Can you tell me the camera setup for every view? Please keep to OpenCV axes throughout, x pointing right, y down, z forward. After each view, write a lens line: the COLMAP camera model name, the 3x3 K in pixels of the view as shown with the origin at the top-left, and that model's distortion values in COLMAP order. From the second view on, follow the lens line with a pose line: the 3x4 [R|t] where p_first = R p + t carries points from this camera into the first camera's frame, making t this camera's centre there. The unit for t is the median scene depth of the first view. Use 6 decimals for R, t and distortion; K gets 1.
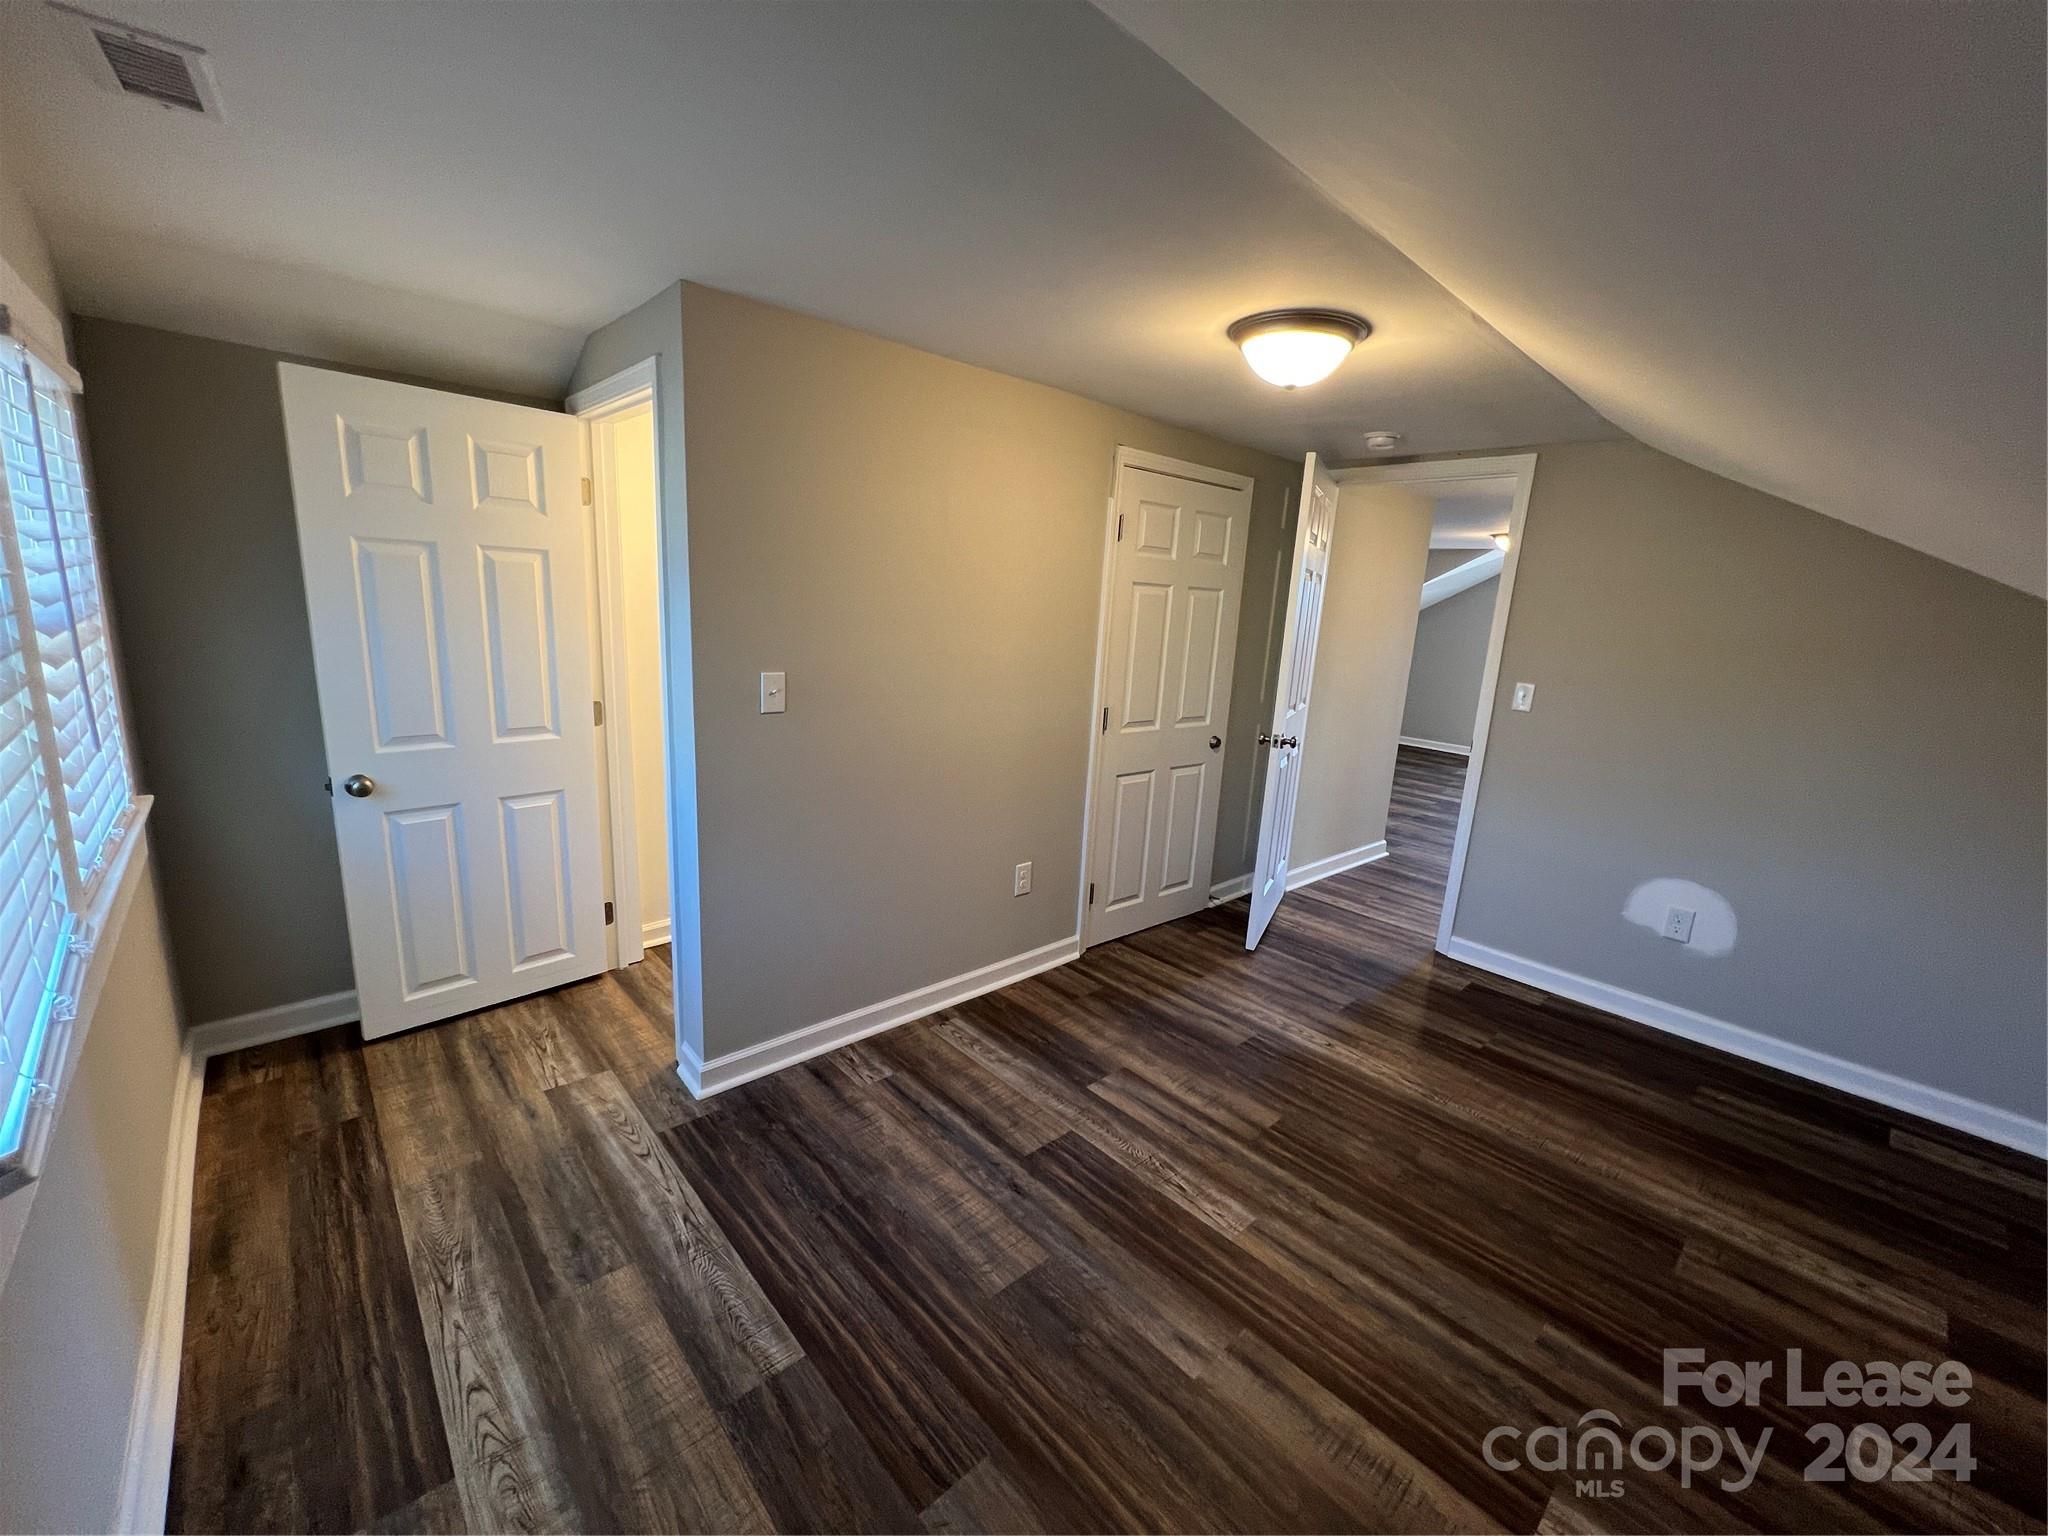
lens RADIAL K [[816.2, 0, 1021.8], [0, 816.2, 770.9], [0, 0, 1]] dist [-0.000881, -0.000002]
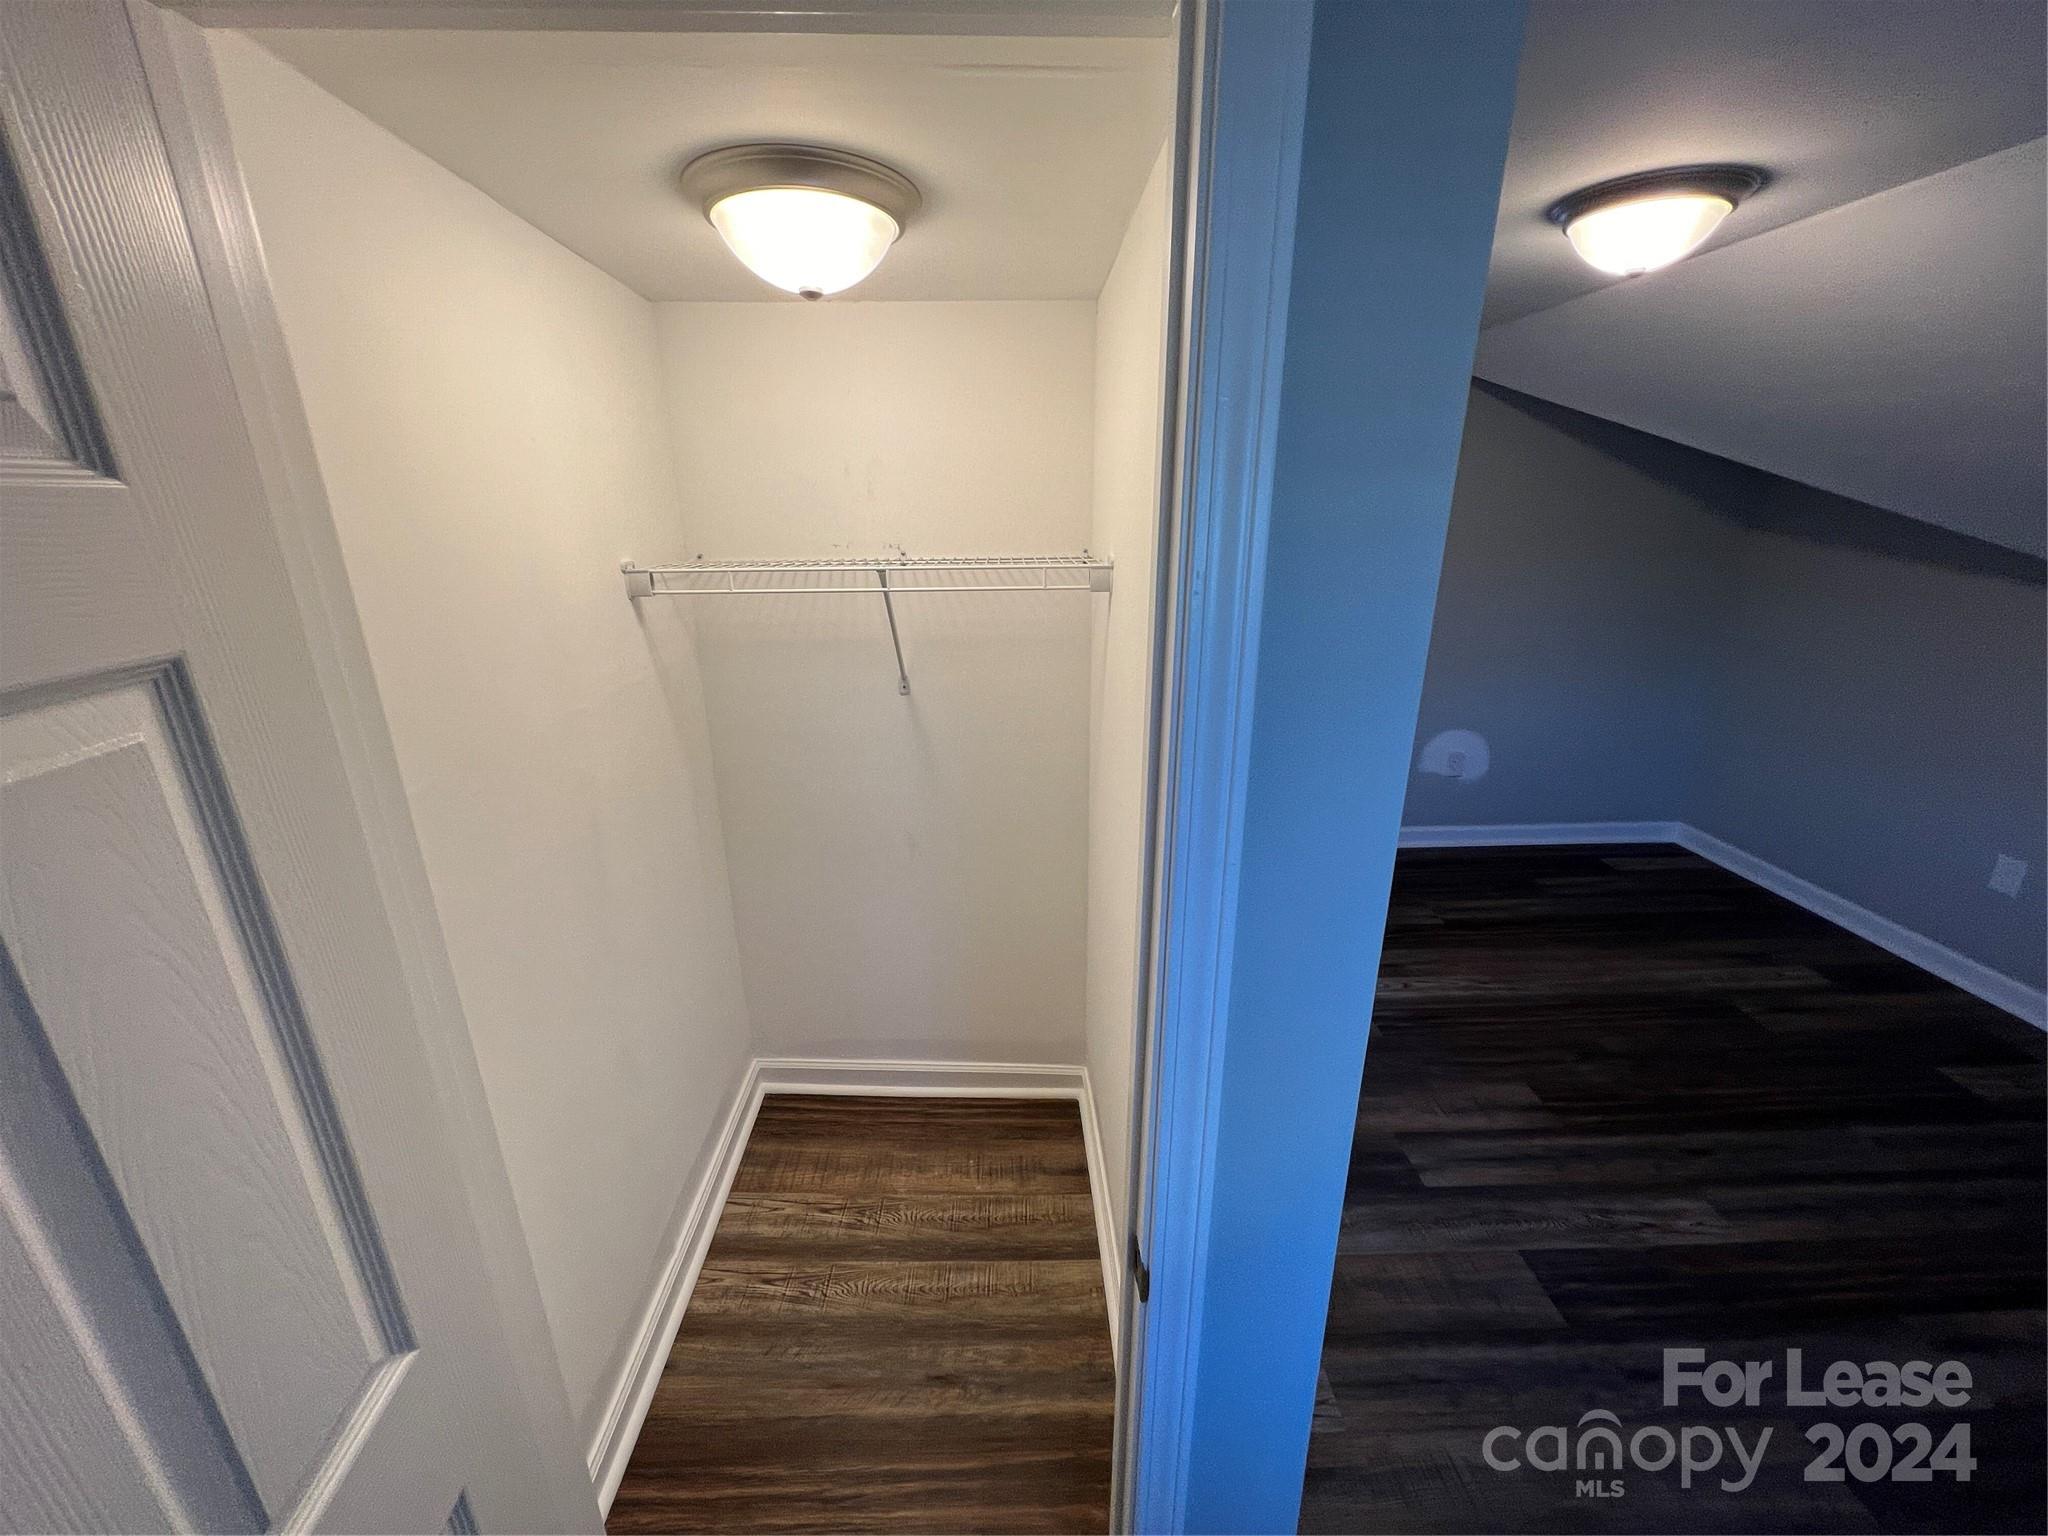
lens RADIAL K [[816.2, 0, 1021.8], [0, 816.2, 770.9], [0, 0, 1]] dist [-0.000881, -0.000002]
pose [[0.653722, -0.297632, 0.695746, -0.655050], [0.204781, 0.954680, 0.215989, -0.270778], [-0.728500, 0.001278, 0.685045, 0.791370]]
